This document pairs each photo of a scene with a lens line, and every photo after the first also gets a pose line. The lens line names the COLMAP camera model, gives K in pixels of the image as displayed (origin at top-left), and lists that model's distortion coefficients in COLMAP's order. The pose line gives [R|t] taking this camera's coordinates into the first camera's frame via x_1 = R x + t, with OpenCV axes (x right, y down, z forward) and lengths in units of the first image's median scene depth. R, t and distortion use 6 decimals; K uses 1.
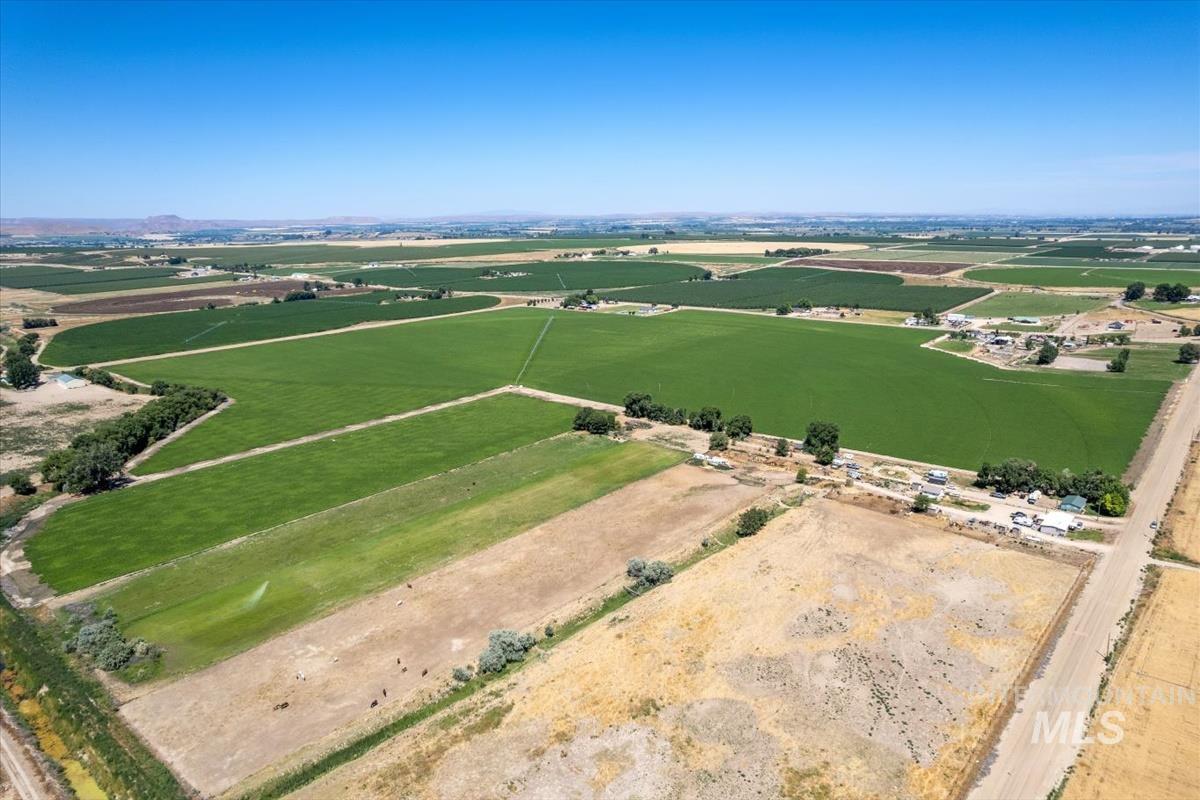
lens RADIAL K [[767.1, 0, 608.6], [0, 767.1, 406.3], [0, 0, 1]] dist [-0.071583, 0.064249]
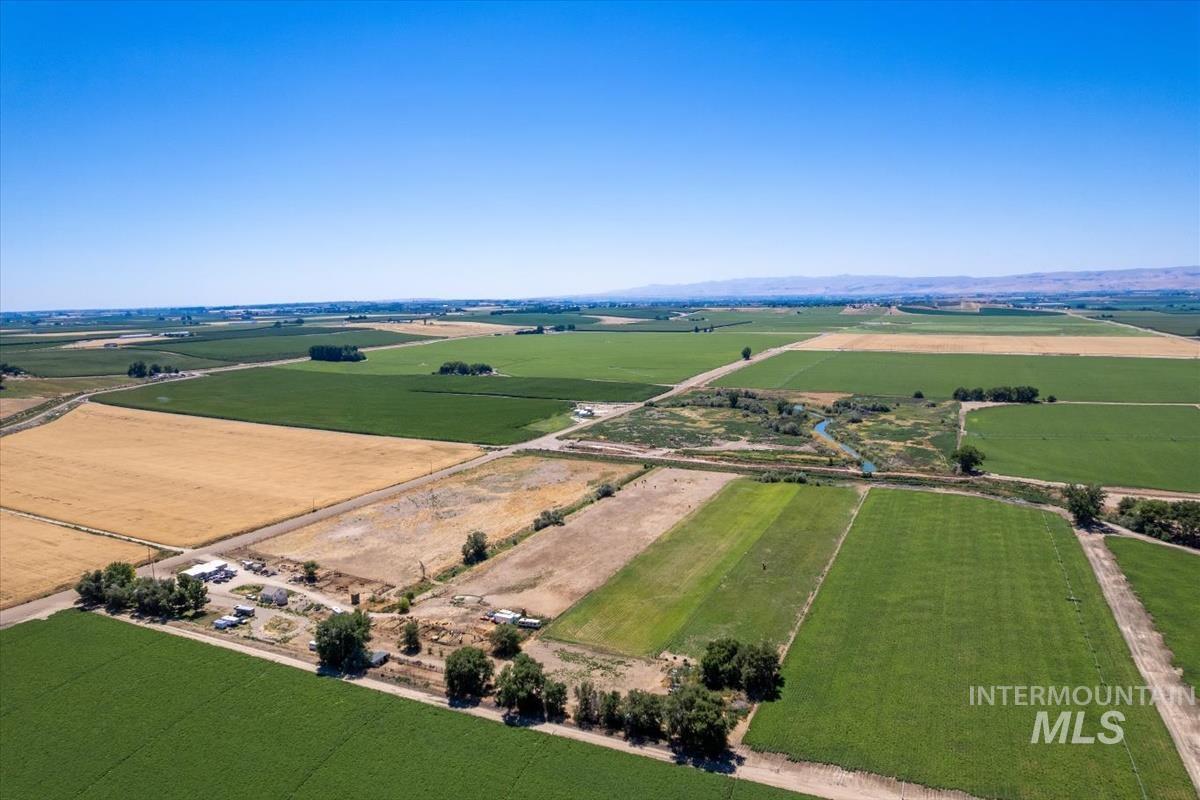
lens RADIAL K [[767.1, 0, 608.6], [0, 767.1, 406.3], [0, 0, 1]] dist [-0.071583, 0.064249]
pose [[-0.961340, 0.073503, -0.265371, 0.249555], [-0.033071, 0.925920, 0.376269, -0.435694], [0.273369, 0.370498, -0.887694, 1.752387]]
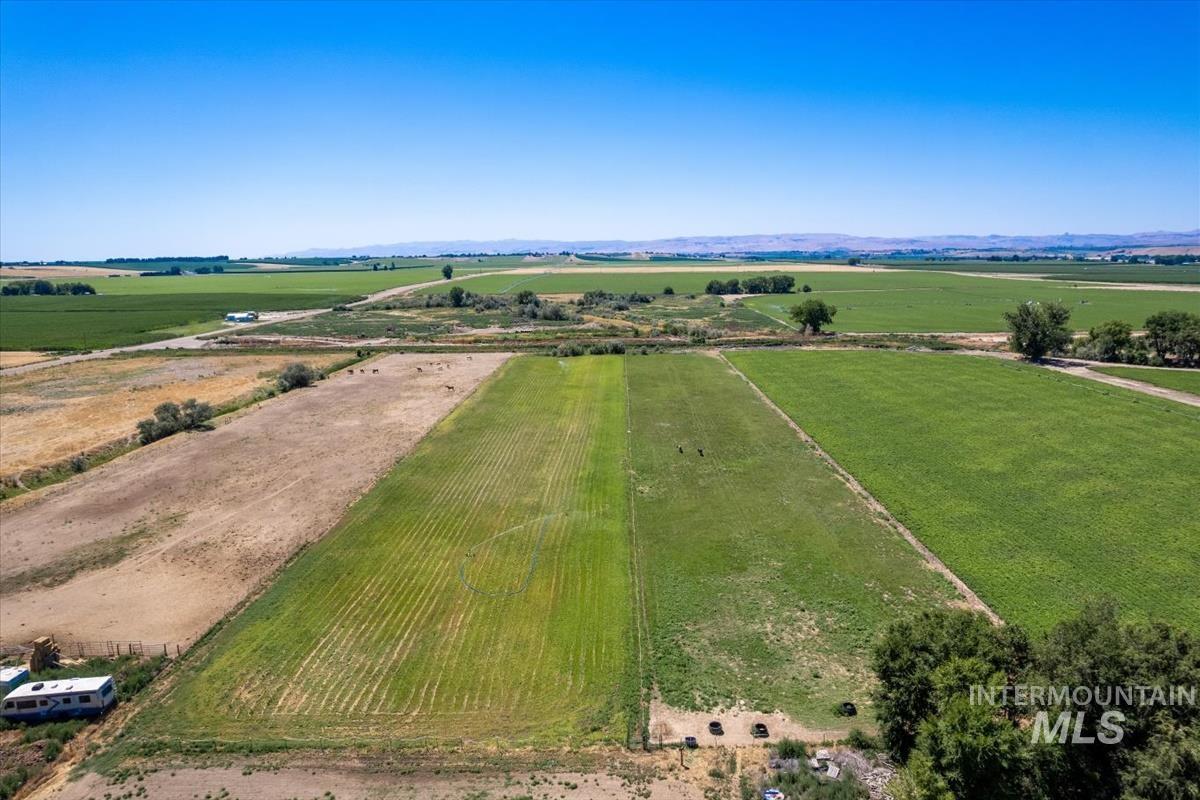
lens RADIAL K [[767.1, 0, 608.6], [0, 767.1, 406.3], [0, 0, 1]] dist [-0.071583, 0.064249]
pose [[-0.764865, 0.152803, -0.625806, 0.136772], [-0.129686, 0.915047, 0.381931, -0.083274], [0.631002, 0.373284, -0.680071, 1.298164]]
